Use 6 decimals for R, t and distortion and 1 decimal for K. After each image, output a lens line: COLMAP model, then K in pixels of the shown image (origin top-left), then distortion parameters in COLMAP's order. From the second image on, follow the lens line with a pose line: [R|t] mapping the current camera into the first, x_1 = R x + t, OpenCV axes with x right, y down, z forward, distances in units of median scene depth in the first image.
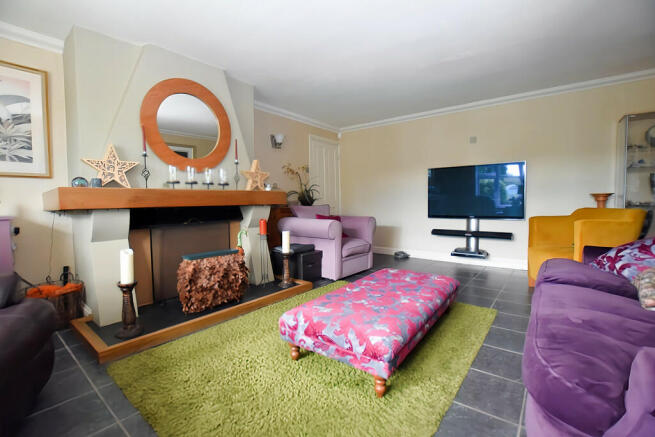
lens RADIAL K [[305.4, 0, 327.5], [0, 305.4, 218.5], [0, 0, 1]] dist [-0.000840, -0.000196]
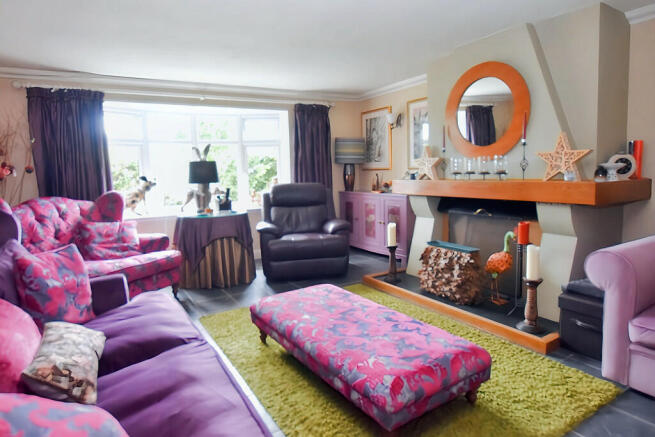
lens RADIAL K [[356.6, 0, 327.5], [0, 356.6, 218.5], [0, 0, 1]] dist [0.001889, 0.000009]
pose [[-0.338157, 0.081623, -0.937543, 0.747237], [-0.094434, 0.988260, 0.120099, -0.062372], [0.936340, 0.129148, -0.326480, 0.902042]]
